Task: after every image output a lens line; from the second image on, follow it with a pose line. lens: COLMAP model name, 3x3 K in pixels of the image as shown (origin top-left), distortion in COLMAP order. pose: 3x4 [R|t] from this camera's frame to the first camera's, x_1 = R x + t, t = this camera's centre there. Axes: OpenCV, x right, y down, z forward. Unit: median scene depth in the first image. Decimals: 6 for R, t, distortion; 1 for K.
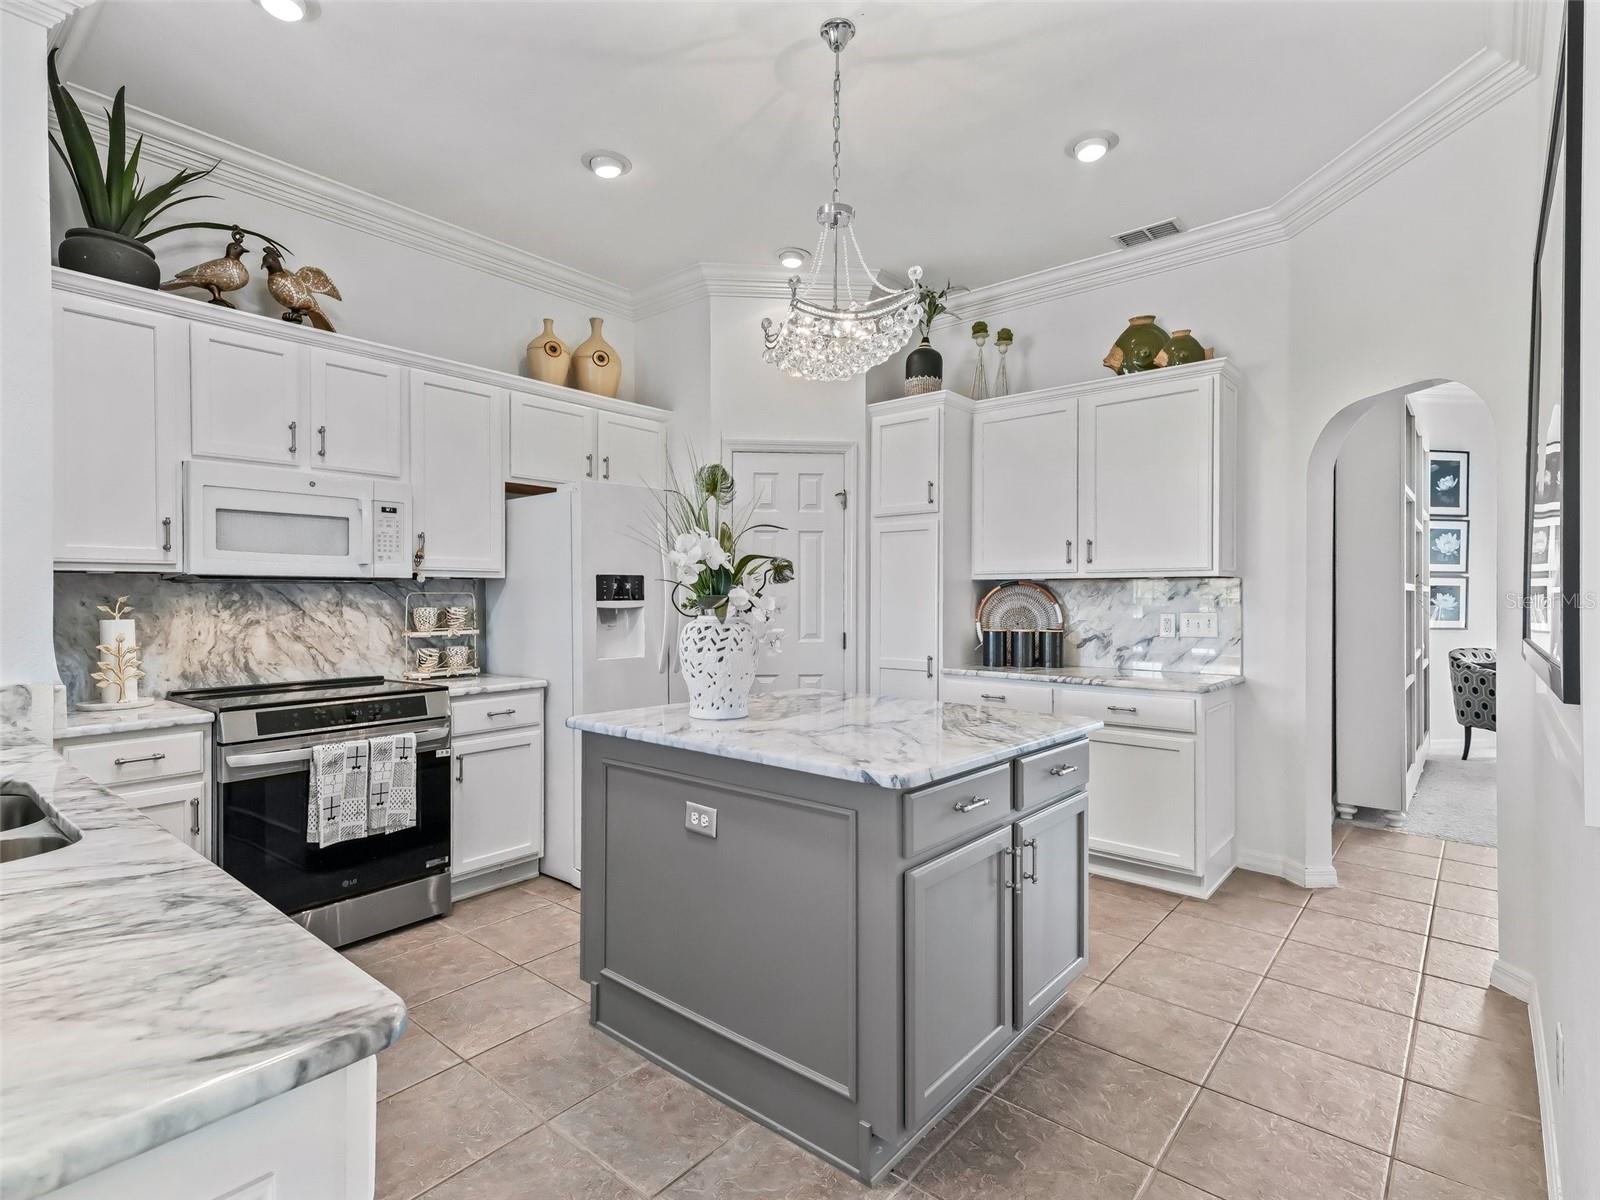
lens RADIAL K [[801.6, 0, 800.0], [0, 801.6, 600.0], [0, 0, 1]] dist [0.030767, -0.000052]
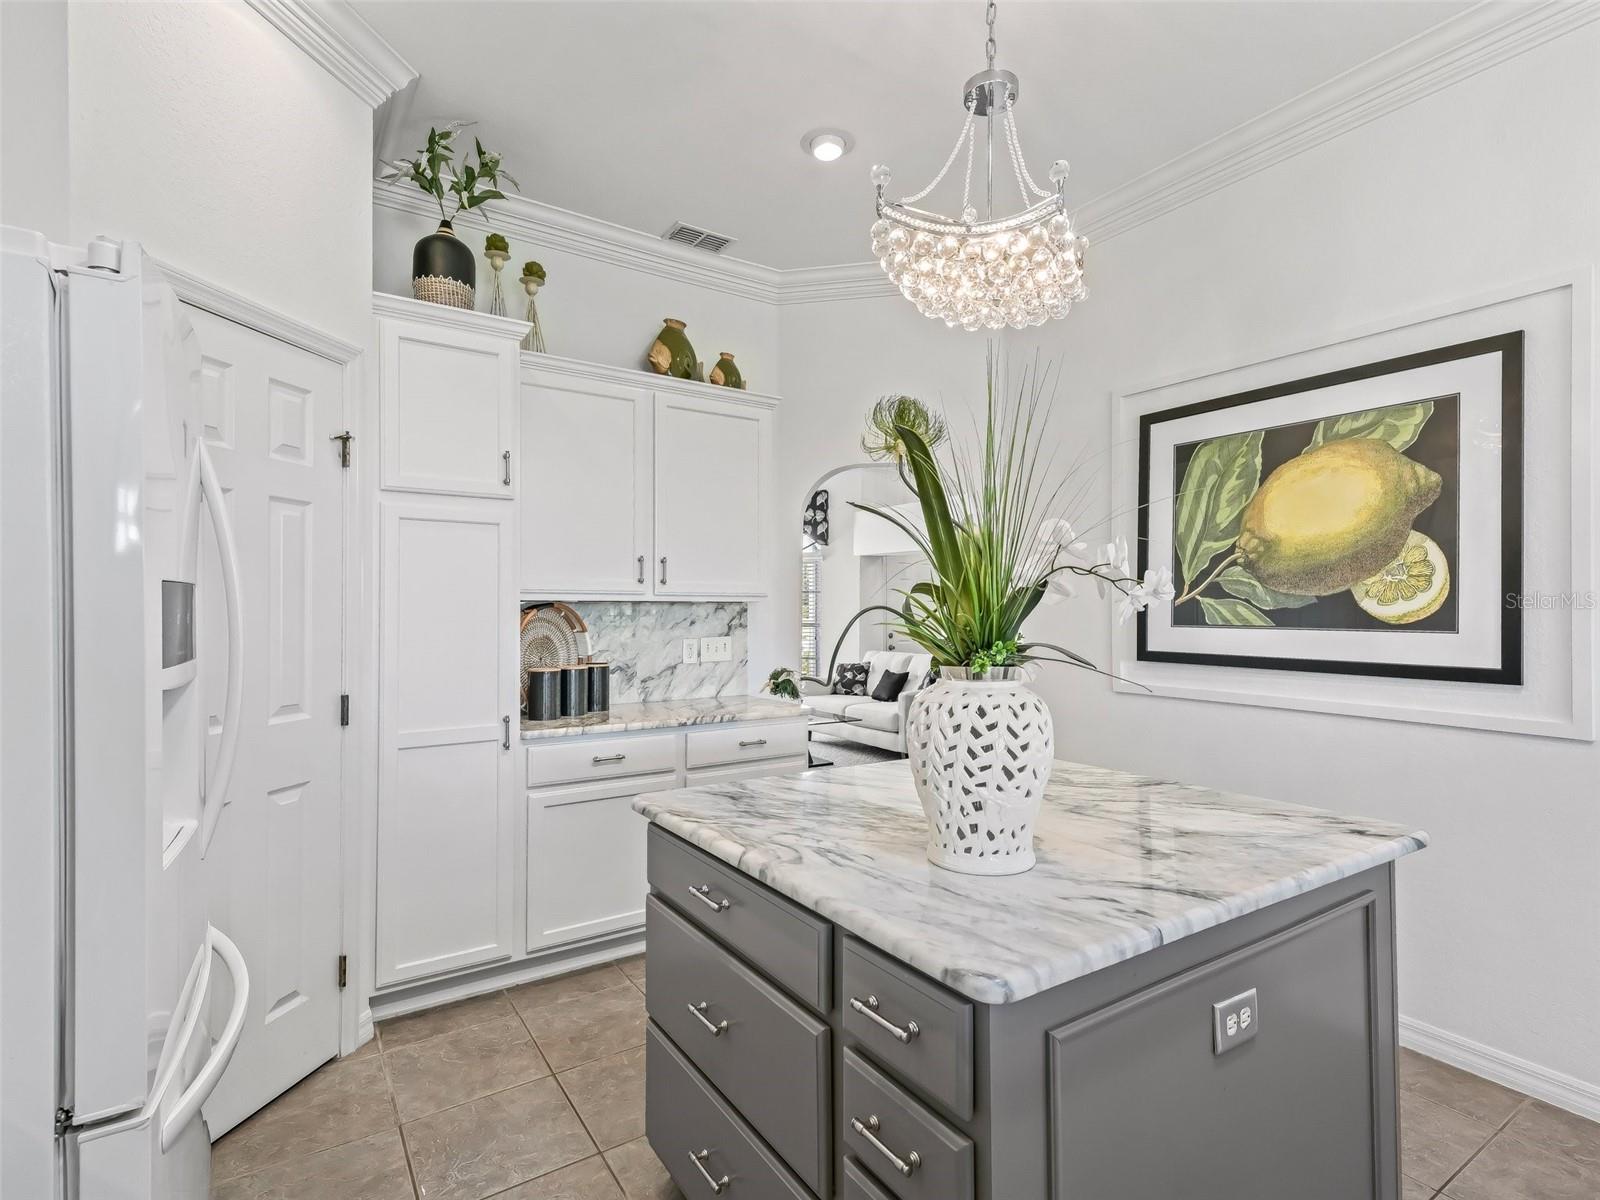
lens RADIAL K [[798.3, 0, 802.9], [0, 798.3, 606.2], [0, 0, 1]] dist [0.018047, -0.000027]
pose [[0.266748, 0.001867, 0.963764, -0.464916], [0.002606, 0.999993, -0.002659, -0.020897], [-0.963763, 0.003221, 0.266742, 0.674310]]
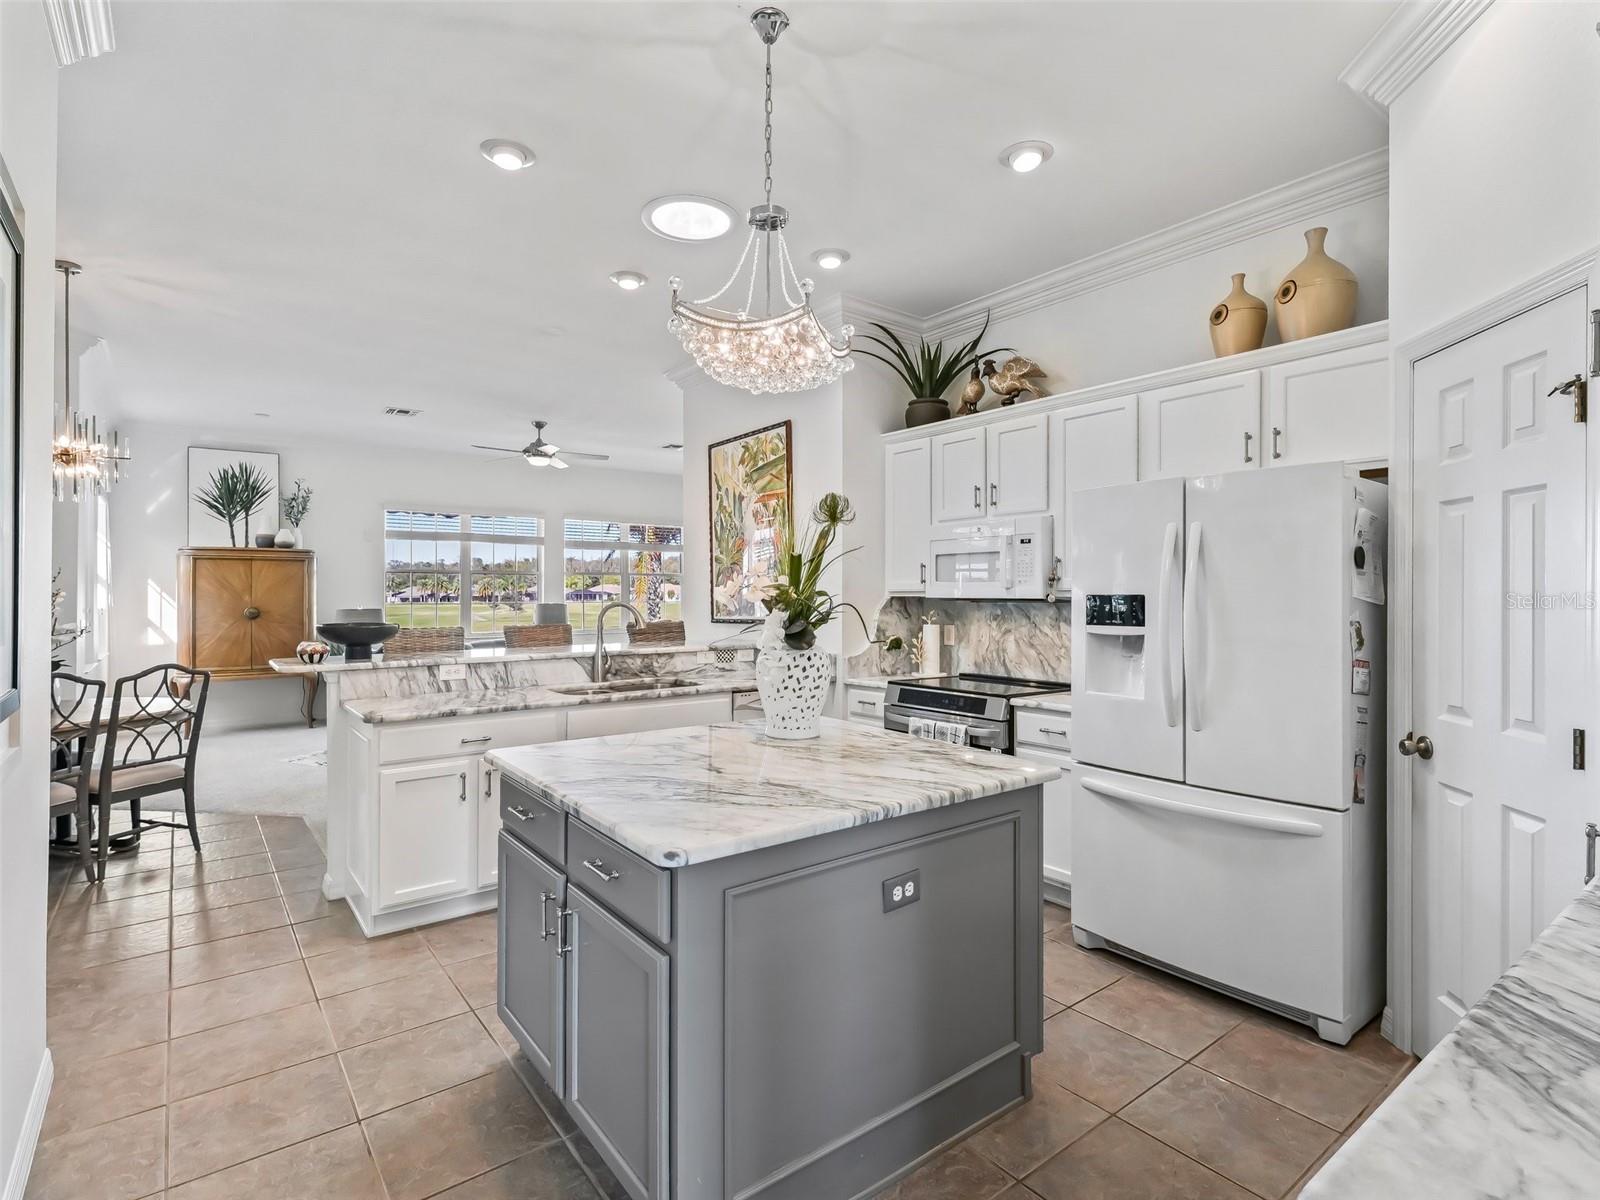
lens RADIAL K [[800.6, 0, 799.8], [0, 800.6, 596.1], [0, 0, 1]] dist [0.001505, -0.000042]
pose [[-0.202086, 0.002317, -0.979365, 0.644669], [-0.007920, 0.999961, 0.004000, -0.030430], [0.979336, 0.008565, -0.202060, 0.839877]]
